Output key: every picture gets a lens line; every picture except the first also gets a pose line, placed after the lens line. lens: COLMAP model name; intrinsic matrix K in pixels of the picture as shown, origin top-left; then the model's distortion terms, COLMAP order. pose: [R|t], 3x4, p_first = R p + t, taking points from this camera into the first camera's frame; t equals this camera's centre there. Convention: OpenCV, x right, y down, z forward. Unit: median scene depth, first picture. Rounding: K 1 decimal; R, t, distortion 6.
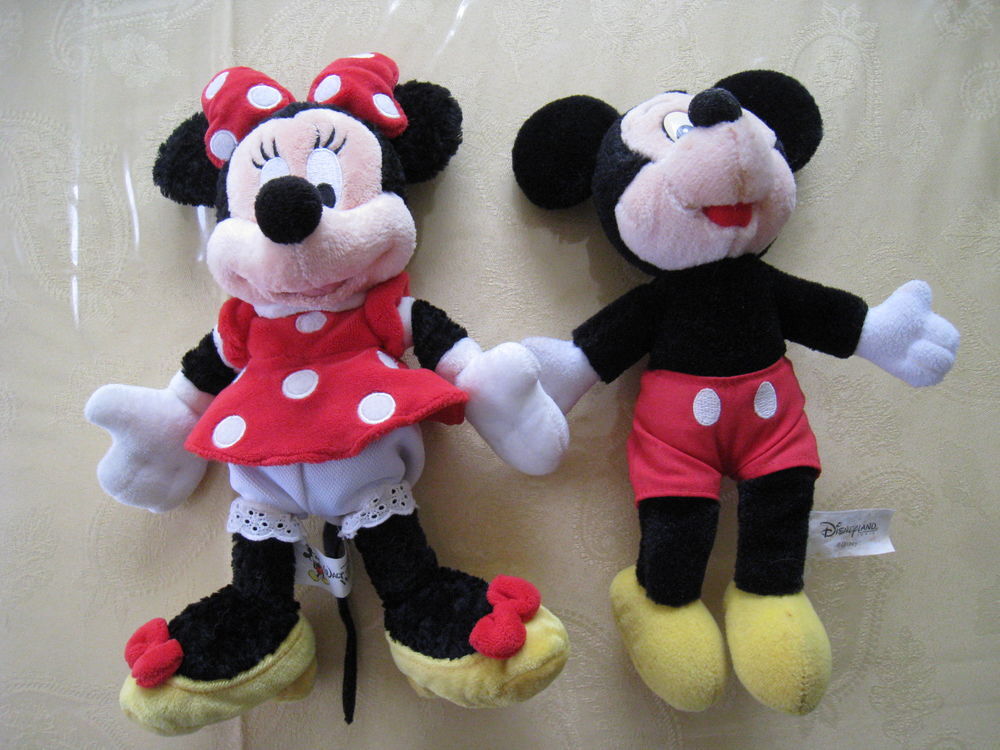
lens RADIAL K [[809.4, 0, 497.0], [0, 809.4, 371.1], [0, 0, 1]] dist [-0.069187, 0.029036]
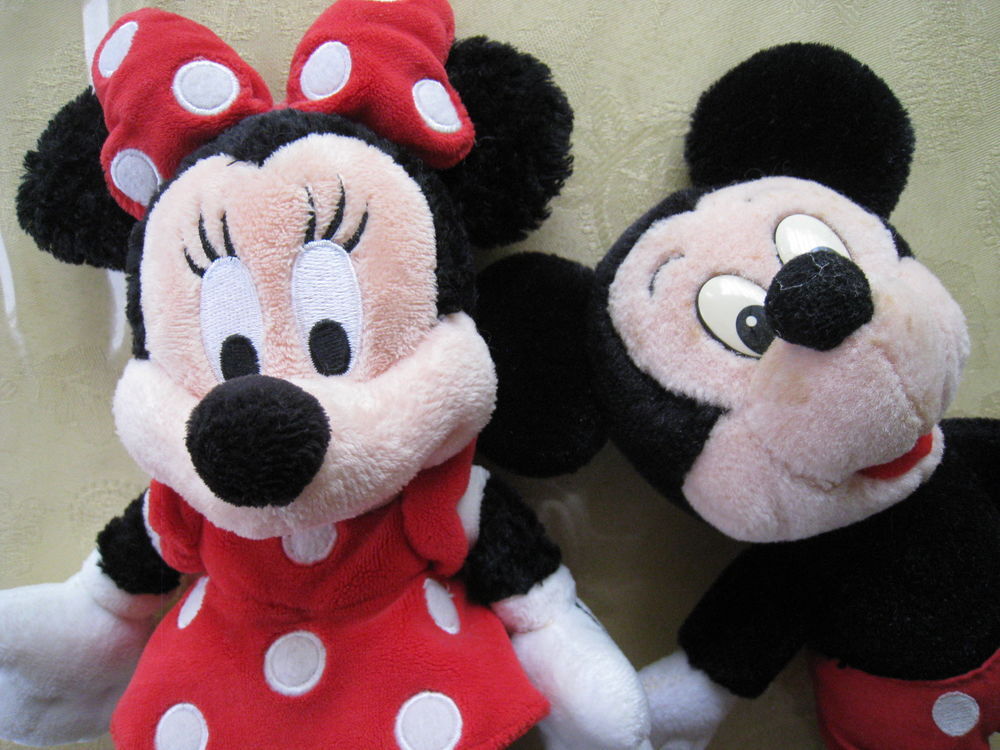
lens RADIAL K [[809.4, 0, 501.2], [0, 809.4, 373.9], [0, 0, 1]] dist [-0.069187, 0.029036]
pose [[0.999467, 0.026438, 0.019160, -0.105697], [-0.030284, 0.969971, 0.241329, -0.302740], [-0.012204, -0.241781, 0.970254, 0.460302]]
